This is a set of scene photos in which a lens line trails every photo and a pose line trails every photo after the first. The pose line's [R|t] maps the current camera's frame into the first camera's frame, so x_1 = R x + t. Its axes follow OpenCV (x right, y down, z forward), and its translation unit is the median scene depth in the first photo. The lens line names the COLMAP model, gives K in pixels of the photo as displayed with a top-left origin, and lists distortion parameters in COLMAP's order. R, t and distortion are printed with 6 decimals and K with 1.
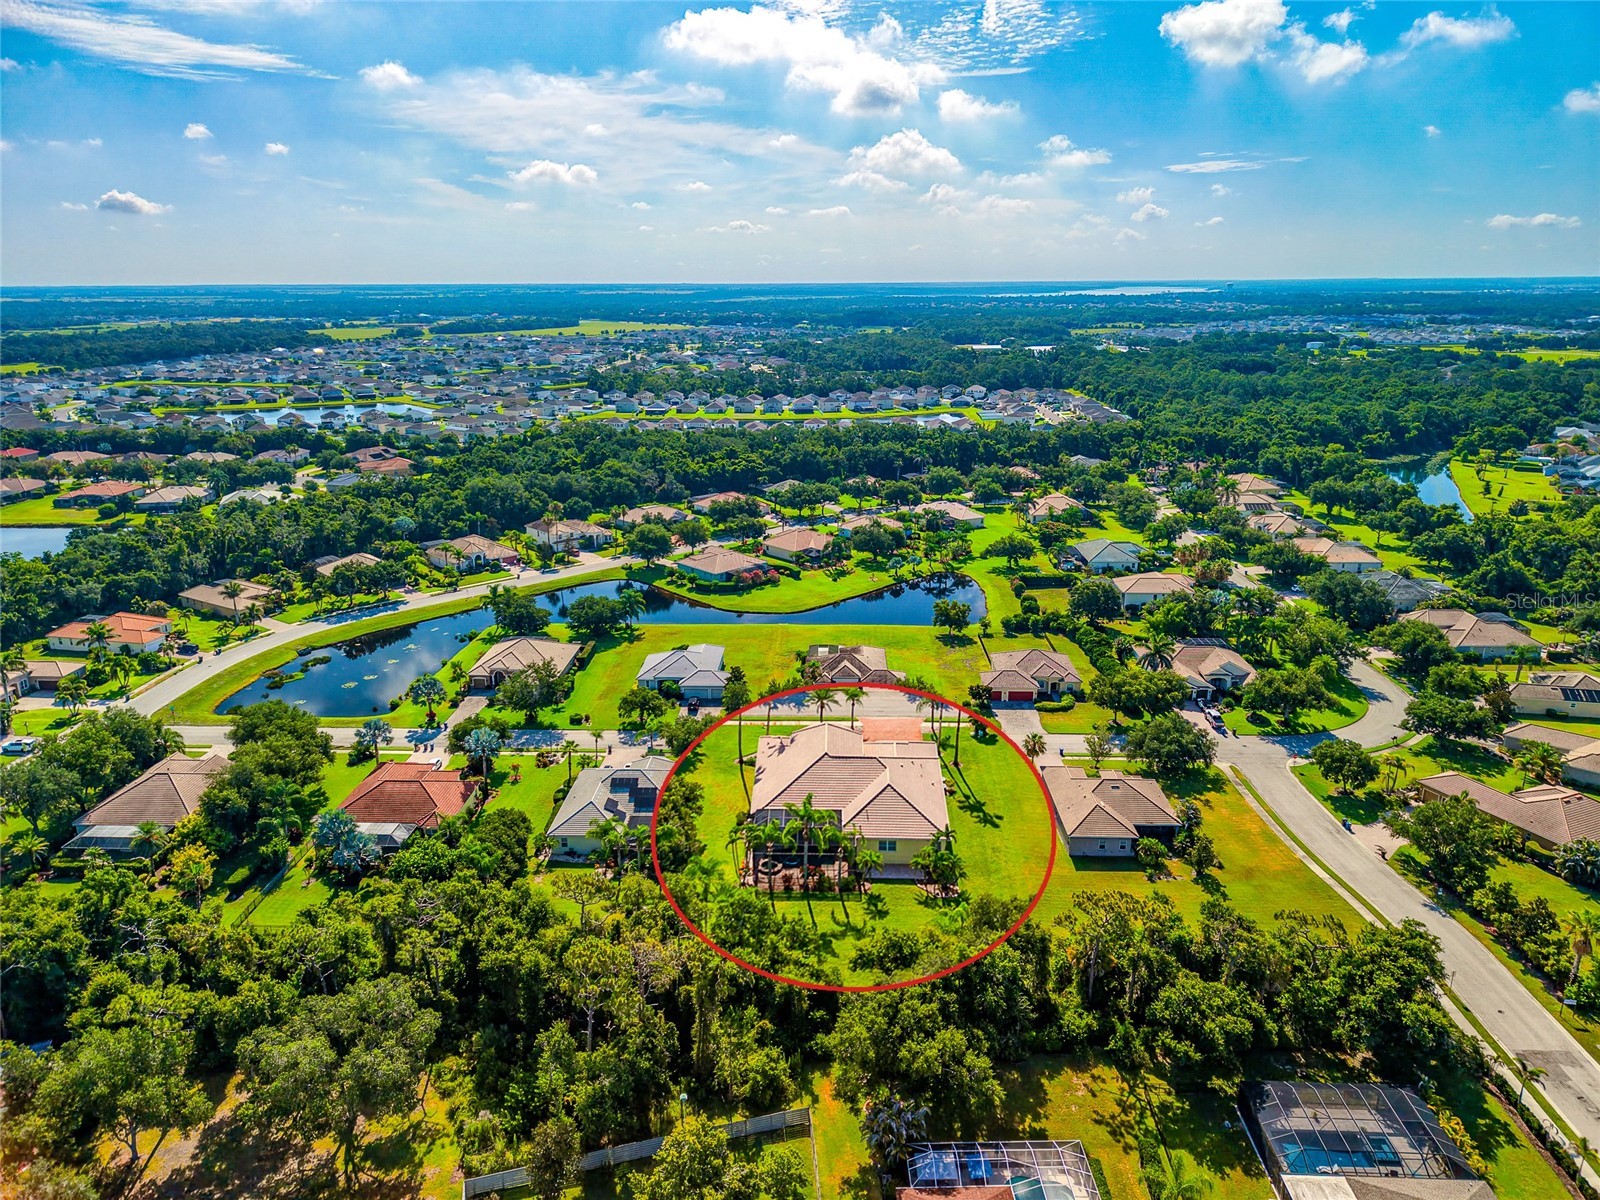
lens RADIAL K [[1075.8, 0, 767.2], [0, 1075.8, 586.0], [0, 0, 1]] dist [0.035742, -0.041964]
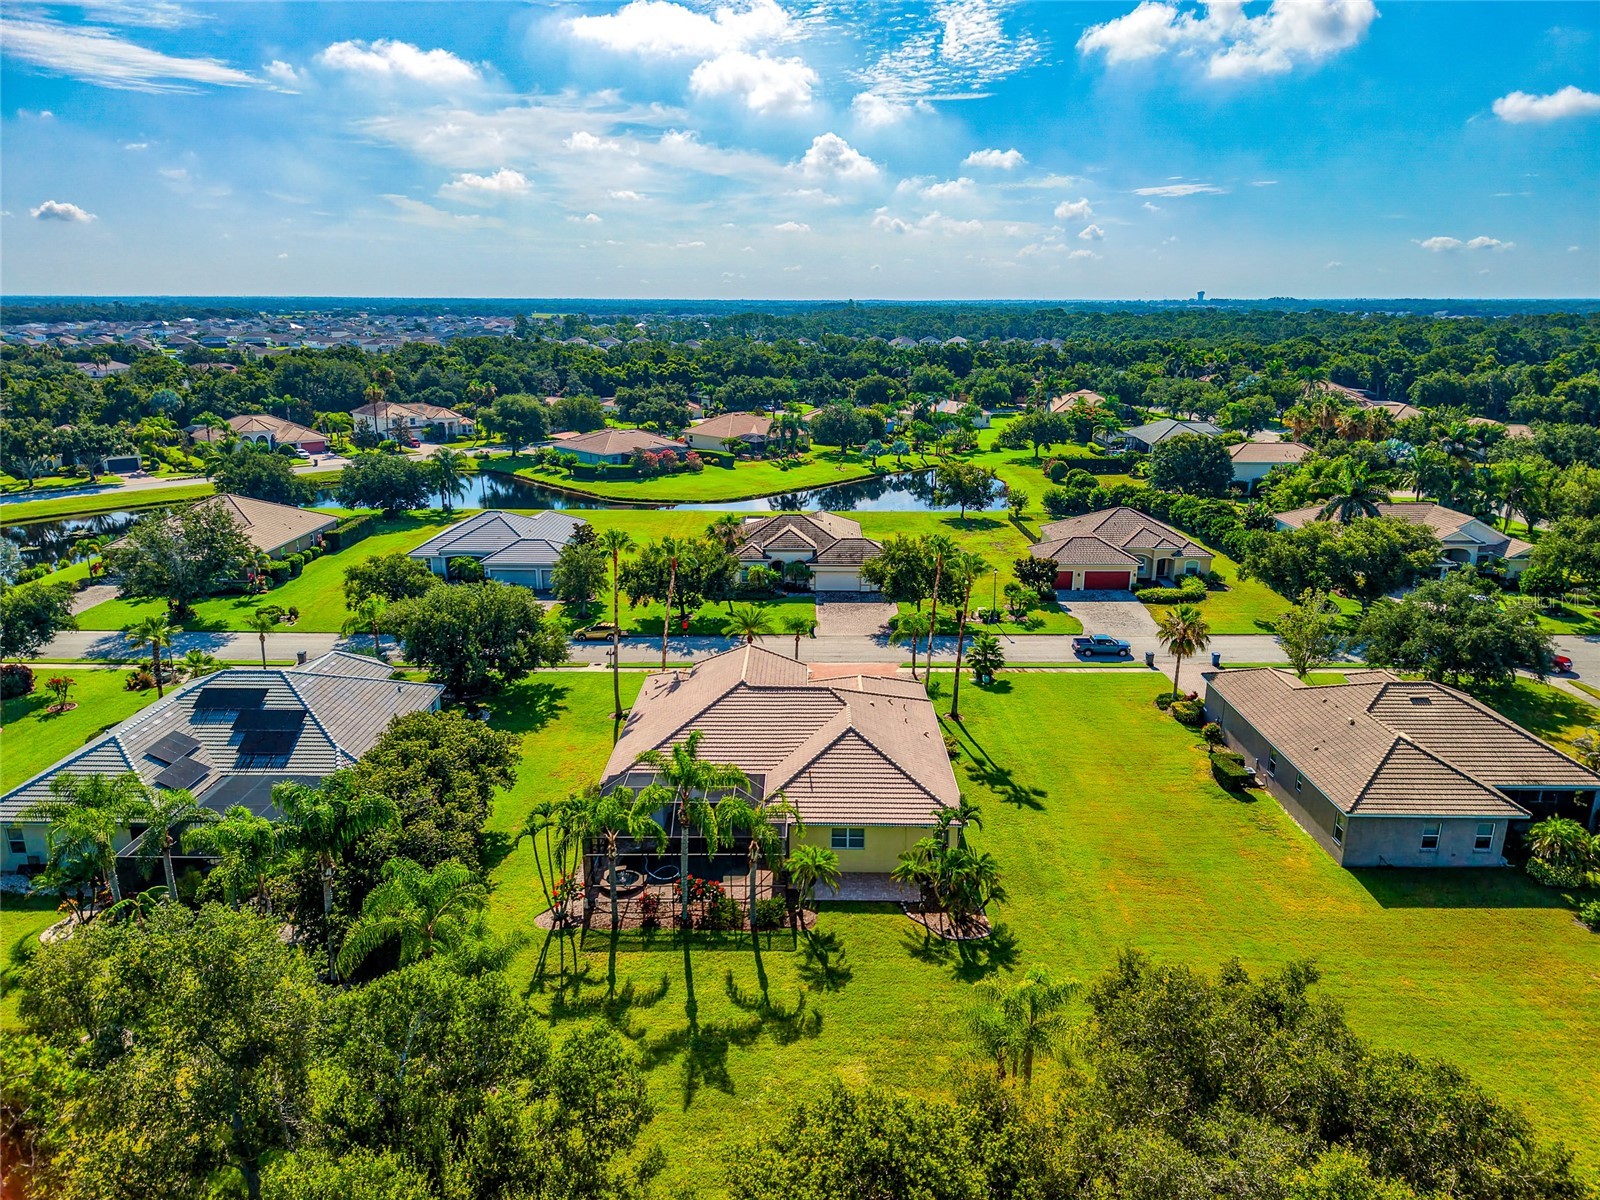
lens RADIAL K [[1075.8, 0, 788.4], [0, 1075.8, 601.2], [0, 0, 1]] dist [0.035742, -0.041964]
pose [[0.998521, 0.004241, 0.054204, 0.054964], [-0.004241, 0.999991, -0.000121, 0.129094], [-0.054204, -0.000109, 0.998530, 0.491972]]
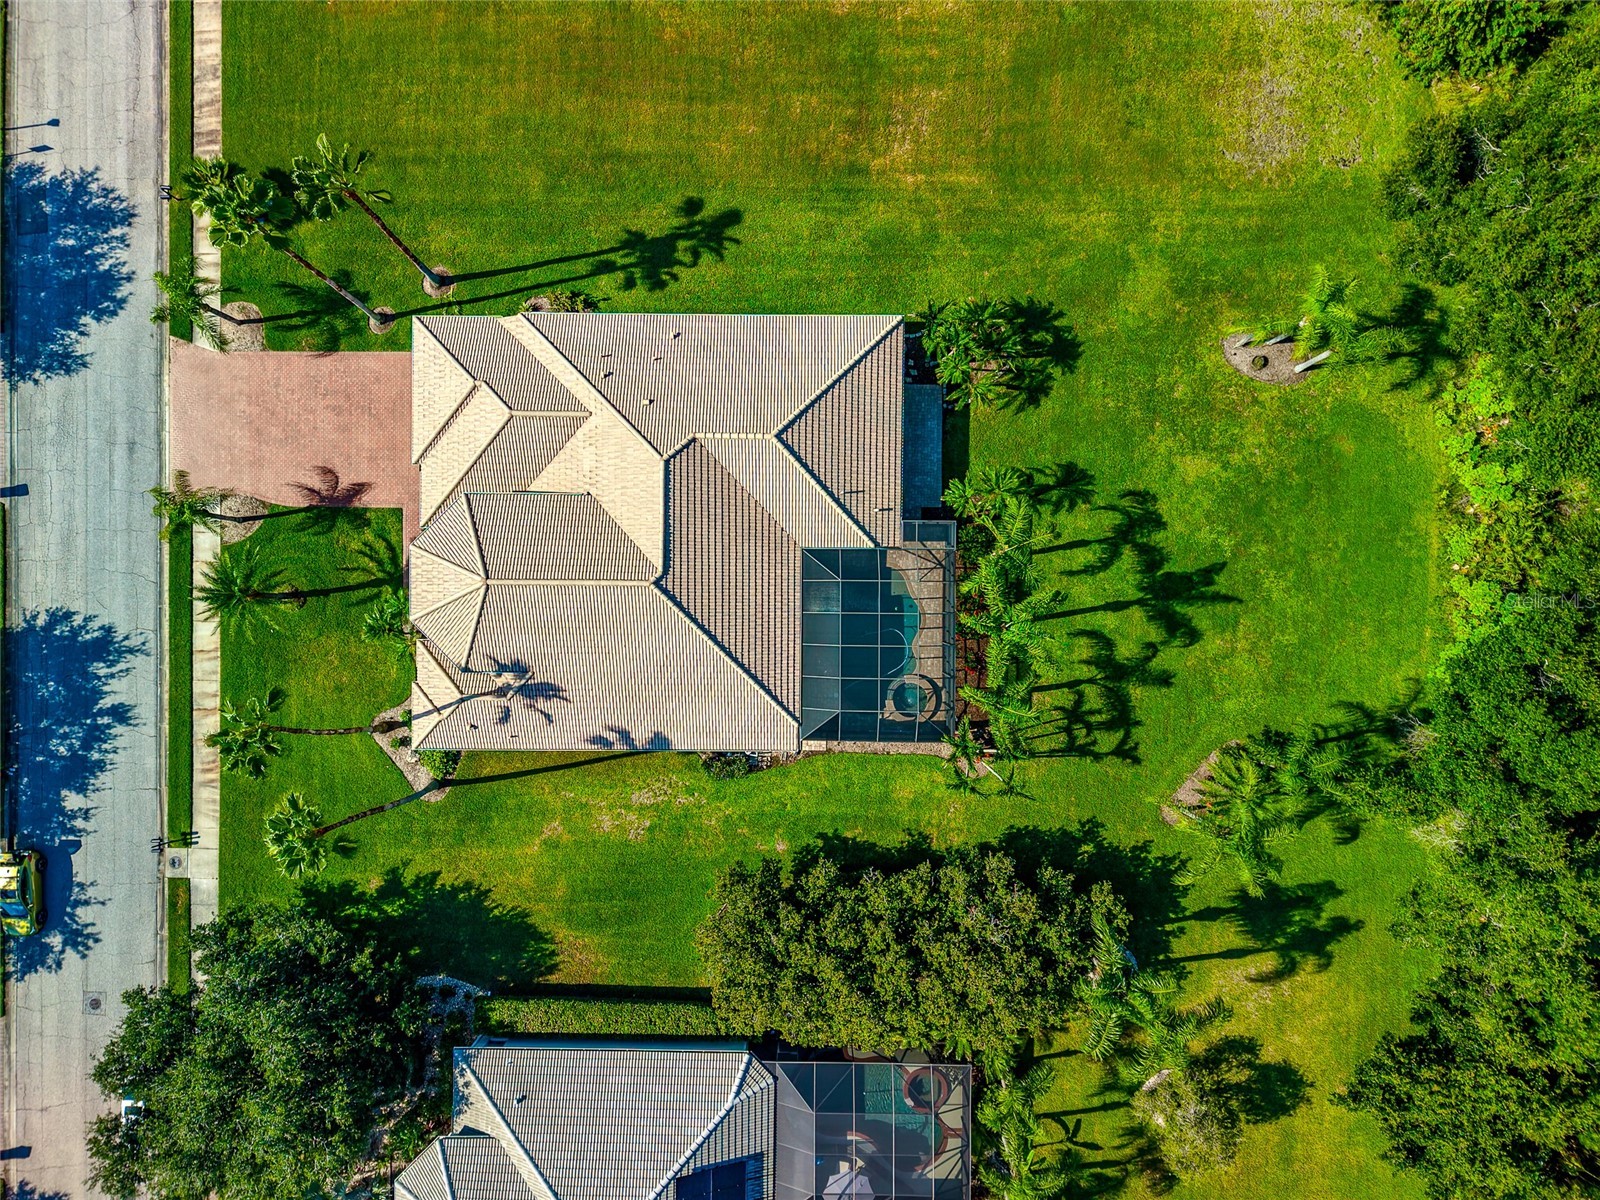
lens RADIAL K [[1075.8, 0, 789.1], [0, 1075.8, 602.9], [0, 0, 1]] dist [0.035742, -0.041964]
pose [[-0.064662, -0.997858, 0.009903, 0.046406], [0.272989, -0.008143, 0.961983, -0.226878], [-0.959842, 0.064907, 0.272931, 0.941256]]
